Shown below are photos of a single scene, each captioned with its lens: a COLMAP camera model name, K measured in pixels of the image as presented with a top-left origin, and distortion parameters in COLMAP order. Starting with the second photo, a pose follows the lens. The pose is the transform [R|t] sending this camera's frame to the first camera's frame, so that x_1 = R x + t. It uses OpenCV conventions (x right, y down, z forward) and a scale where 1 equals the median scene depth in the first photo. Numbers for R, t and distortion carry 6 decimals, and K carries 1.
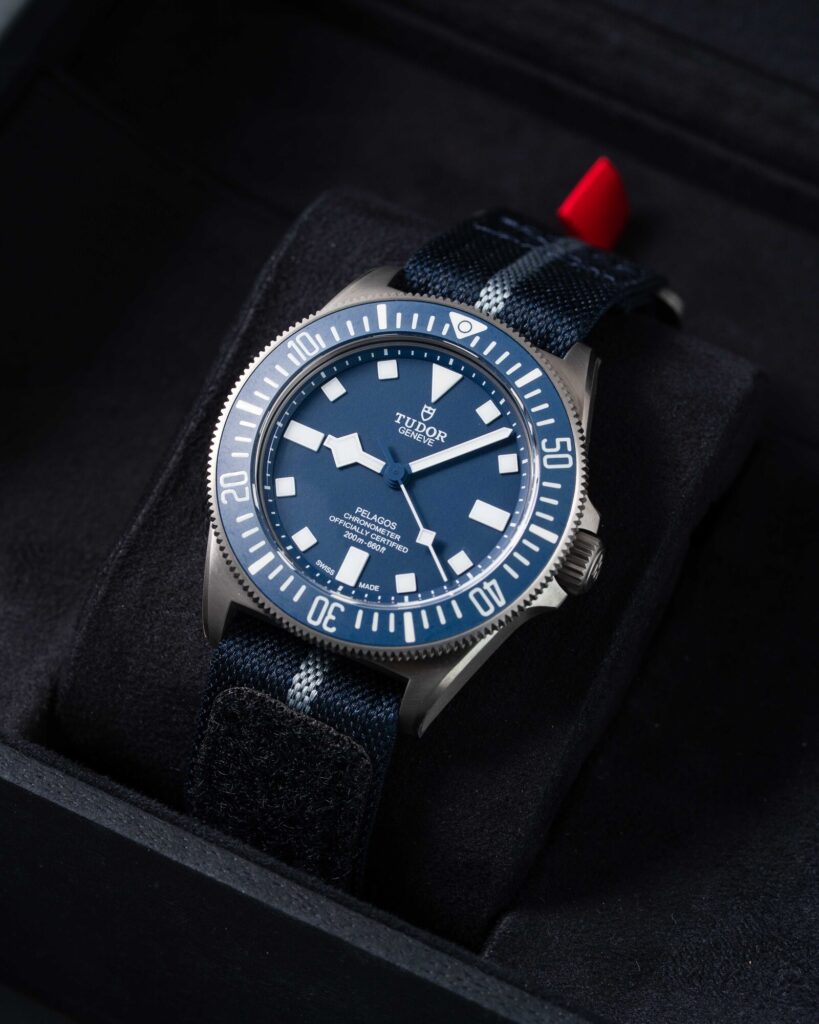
lens RADIAL K [[4909.0, 0, 409.5], [0, 4909.0, 512.0], [0, 0, 1]] dist [0.153745, -5.384409]
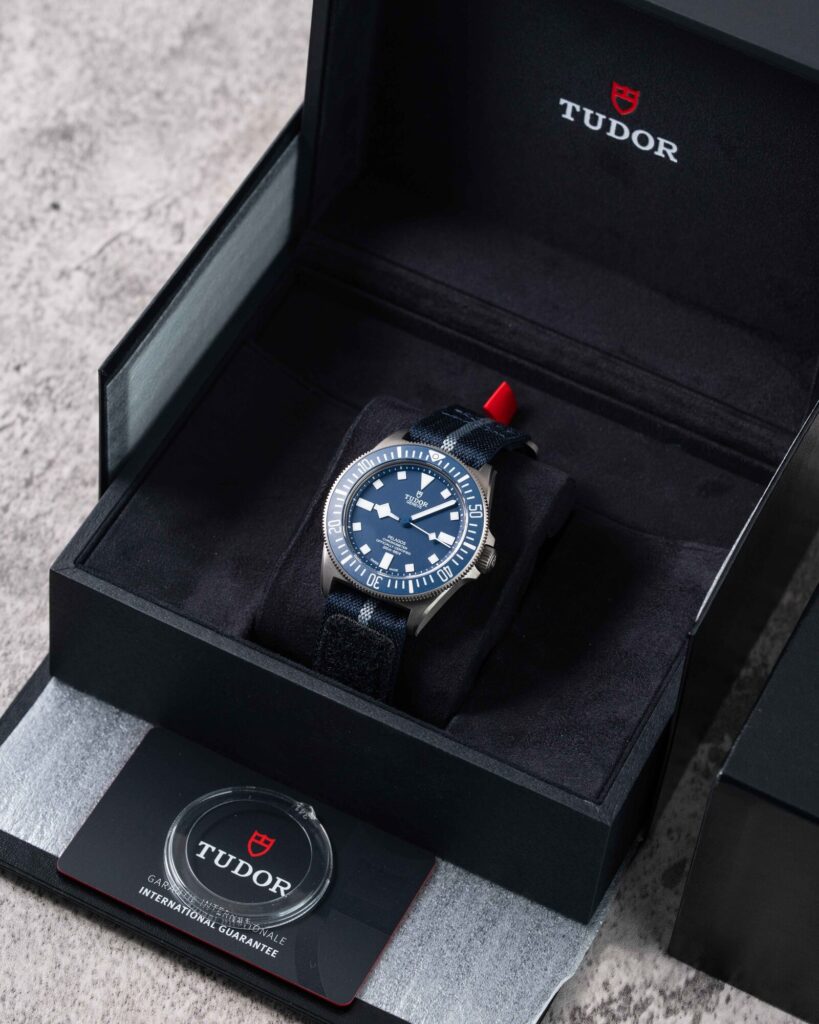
lens RADIAL K [[4909.0, 0, 409.5], [0, 4909.0, 512.0], [0, 0, 1]] dist [0.153745, -5.384409]
pose [[0.999880, -0.002573, -0.015254, 0.033917], [0.001939, 0.999140, -0.041423, 0.082577], [0.015348, 0.041389, 0.999025, -1.277874]]
